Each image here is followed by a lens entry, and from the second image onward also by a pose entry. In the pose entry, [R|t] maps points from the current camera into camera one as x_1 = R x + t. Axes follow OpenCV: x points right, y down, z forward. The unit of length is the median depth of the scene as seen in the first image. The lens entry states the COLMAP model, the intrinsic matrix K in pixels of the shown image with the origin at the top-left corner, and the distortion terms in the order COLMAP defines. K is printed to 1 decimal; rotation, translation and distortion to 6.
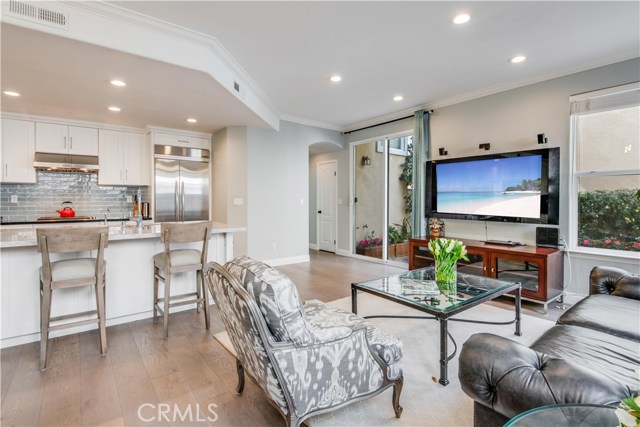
lens RADIAL K [[302.6, 0, 321.9], [0, 302.6, 200.0], [0, 0, 1]] dist [0.001059, -0.002604]
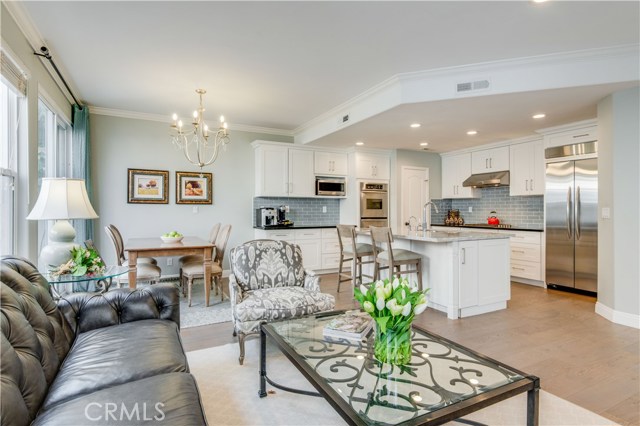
lens RADIAL K [[331.2, 0, 318.0], [0, 331.2, 212.4], [0, 0, 1]] dist [0.033390, -0.000061]
pose [[-0.157295, 0.000247, -0.987552, 0.547498], [-0.000705, 1.000000, 0.000363, 0.008028], [0.987551, 0.000753, -0.157295, 0.484695]]
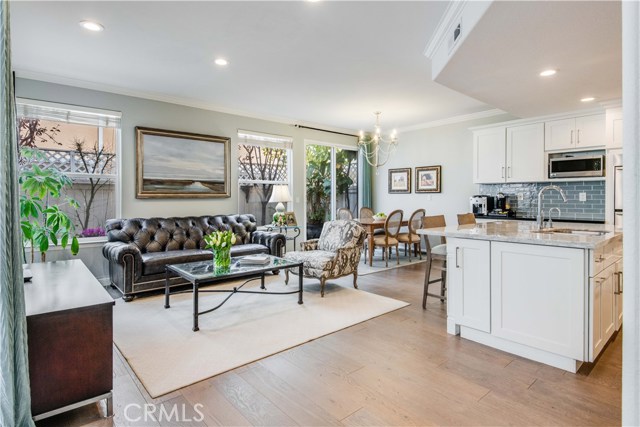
lens RADIAL K [[342.3, 0, 320.1], [0, 342.3, 203.0], [0, 0, 1]] dist [0.005046, -0.000229]
pose [[-0.996334, 0.001103, -0.085538, 0.053436], [-0.000306, 0.999865, 0.016451, -0.001292], [0.085545, 0.016417, -0.996199, 1.257951]]
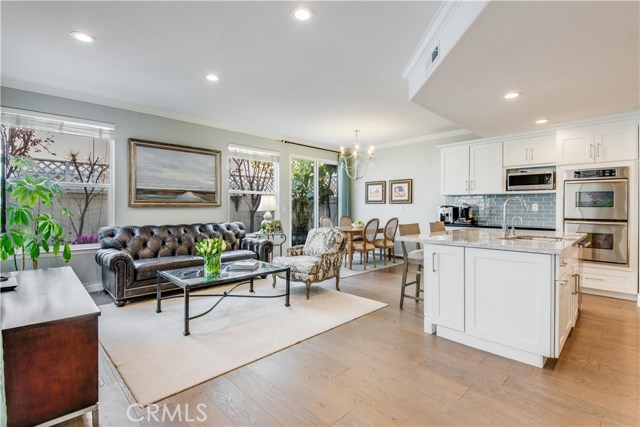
lens RADIAL K [[302.6, 0, 320.2], [0, 302.6, 212.2], [0, 0, 1]] dist [0.001059, -0.002604]
pose [[-0.989231, -0.001929, -0.146353, 0.060632], [-0.004380, 0.999855, 0.016427, 0.000043], [0.146300, 0.016891, -0.989096, 1.217790]]
